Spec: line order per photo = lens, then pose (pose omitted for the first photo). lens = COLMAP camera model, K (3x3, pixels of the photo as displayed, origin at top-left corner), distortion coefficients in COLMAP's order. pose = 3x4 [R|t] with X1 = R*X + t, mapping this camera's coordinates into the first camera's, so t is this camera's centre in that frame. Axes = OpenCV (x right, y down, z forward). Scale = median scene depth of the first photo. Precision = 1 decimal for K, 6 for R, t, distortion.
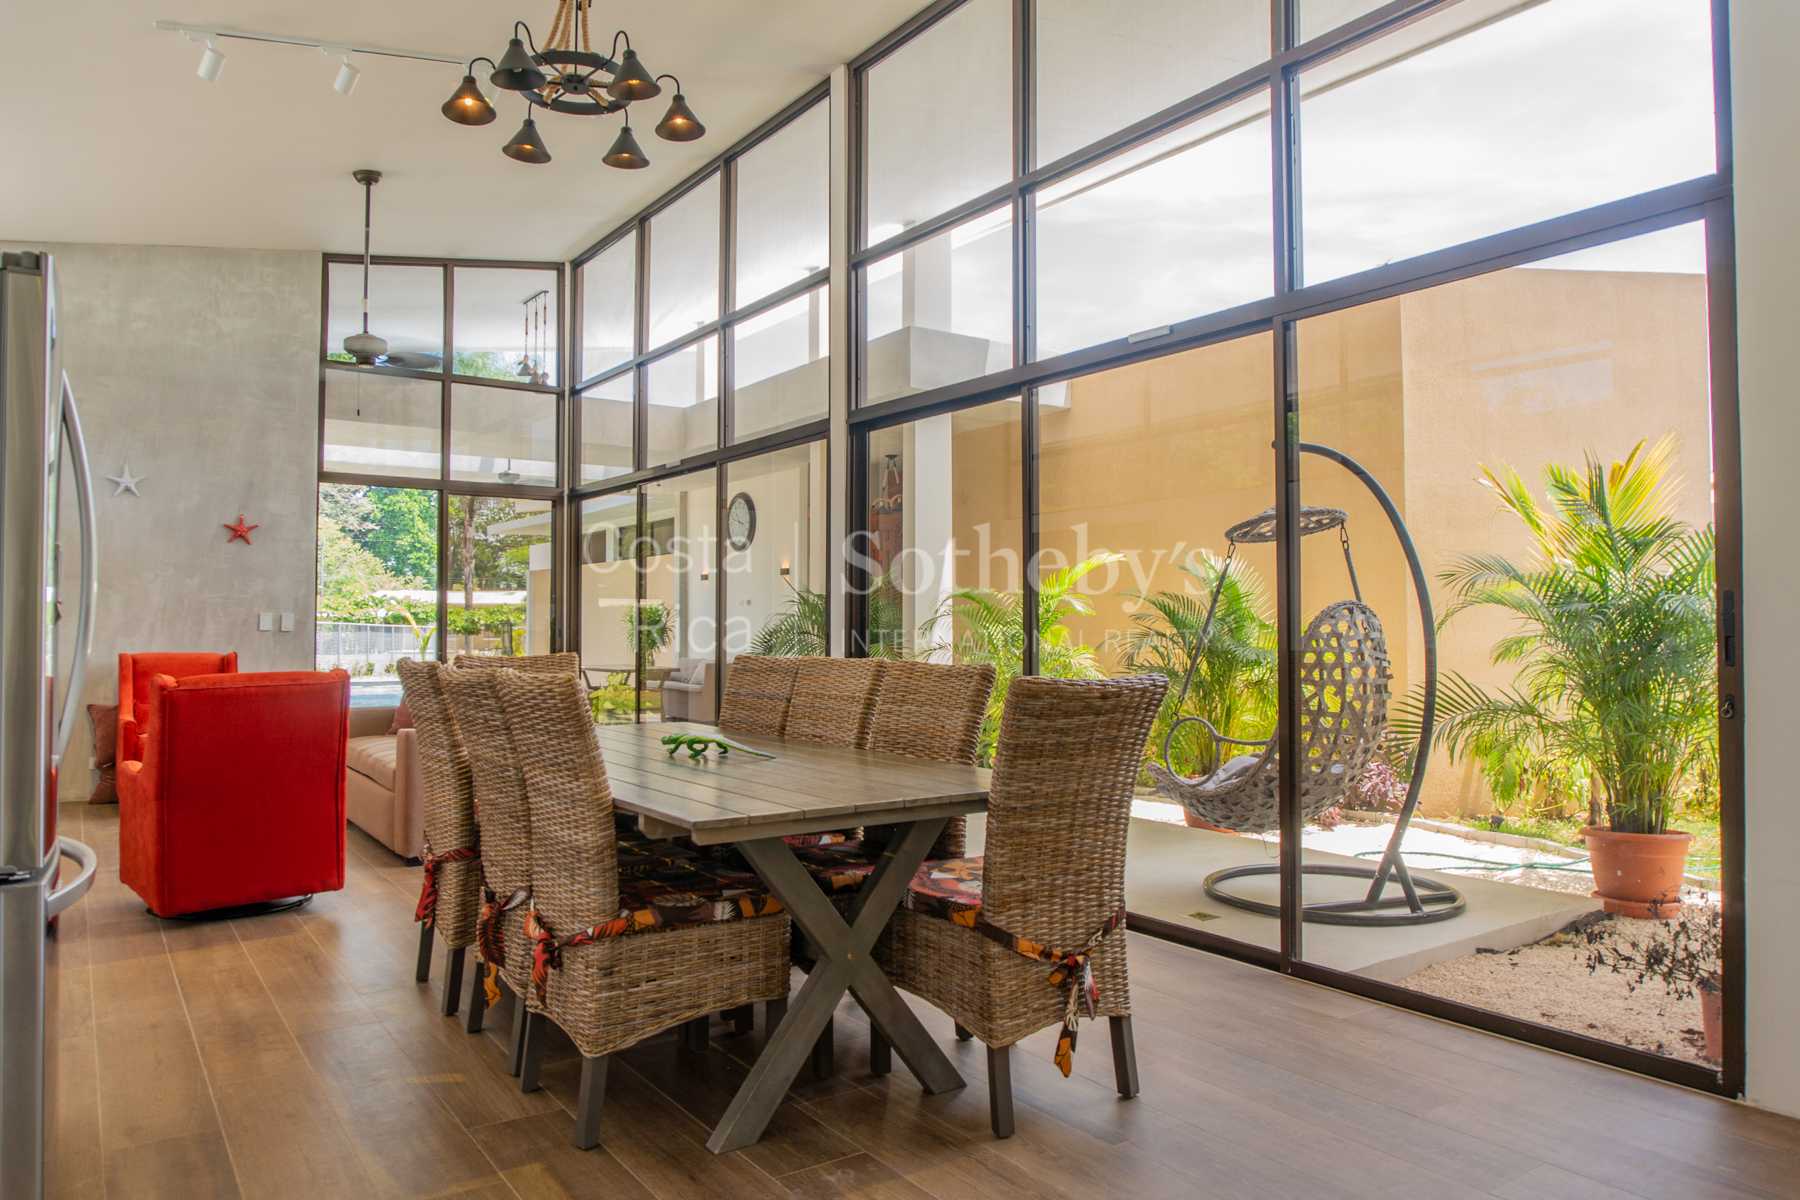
lens RADIAL K [[1203.5, 0, 892.9], [0, 1203.5, 581.8], [0, 0, 1]] dist [-0.017427, -0.001229]
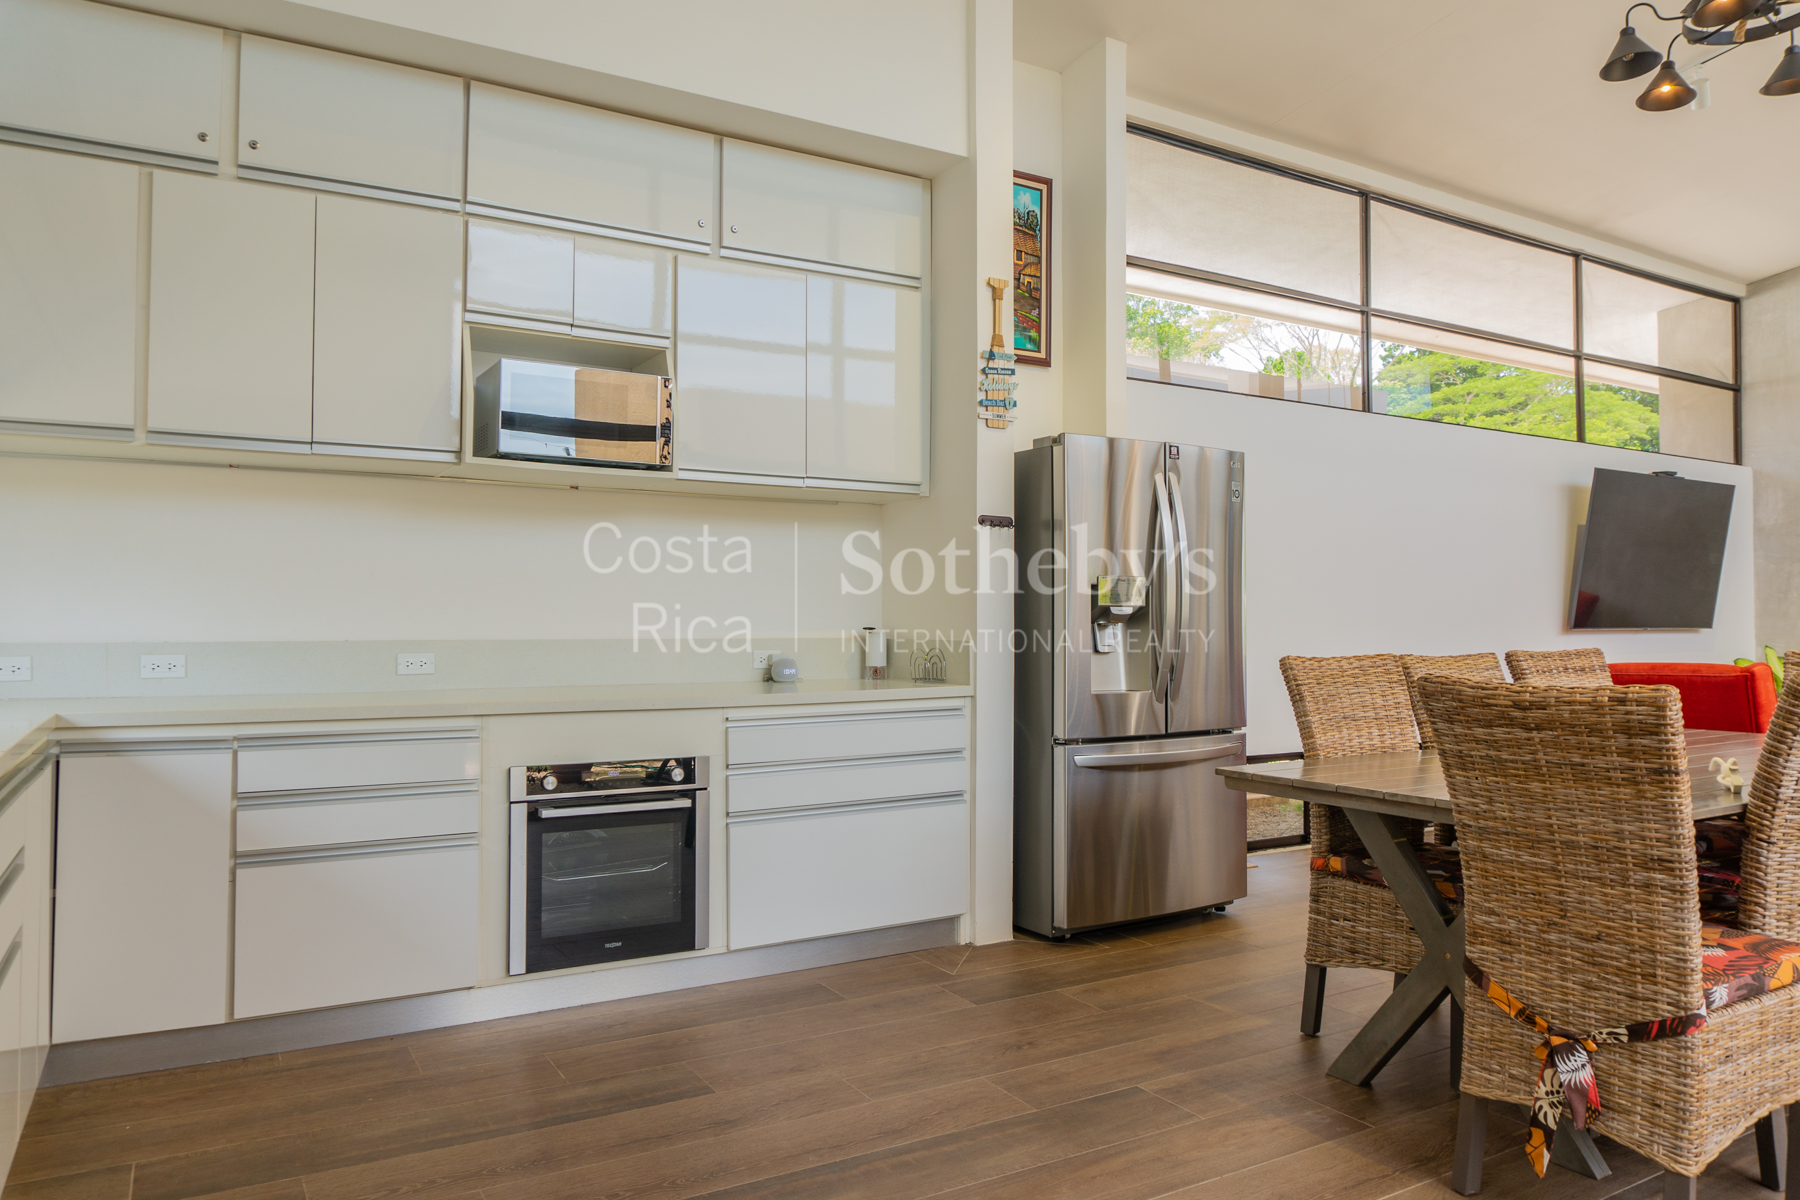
lens RADIAL K [[1203.5, 0, 892.9], [0, 1203.5, 581.8], [0, 0, 1]] dist [-0.017427, -0.001229]
pose [[-0.077581, -0.031025, -0.996503, 1.020182], [0.032323, 0.998912, -0.033616, 0.027260], [0.996462, -0.034818, -0.076494, 0.664910]]
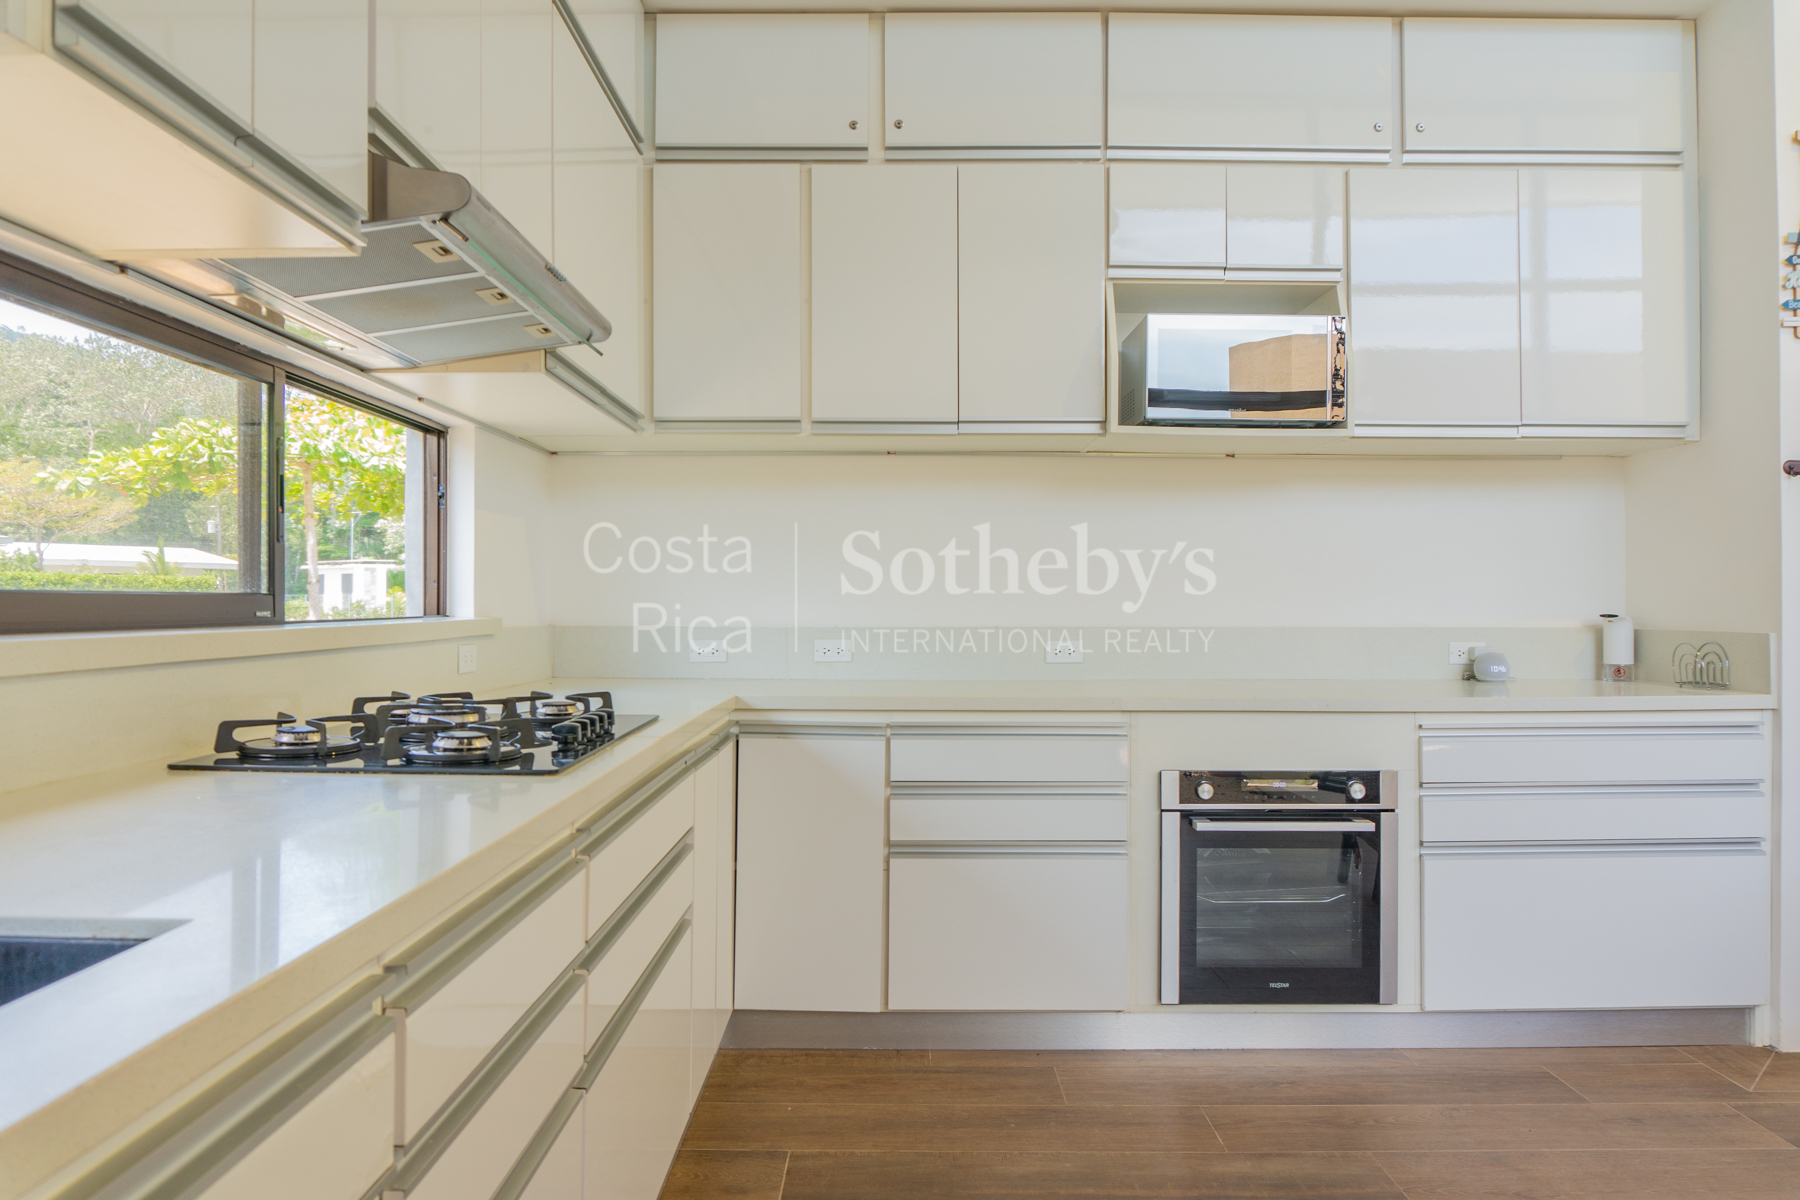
lens RADIAL K [[1201.9, 0, 901.8], [0, 1201.9, 607.1], [0, 0, 1]] dist [-0.036068, -0.000302]
pose [[-0.567639, 0.002654, -0.823273, 0.966704], [0.027746, 0.999488, -0.015909, 0.026426], [0.822810, -0.031873, -0.567423, 0.645435]]
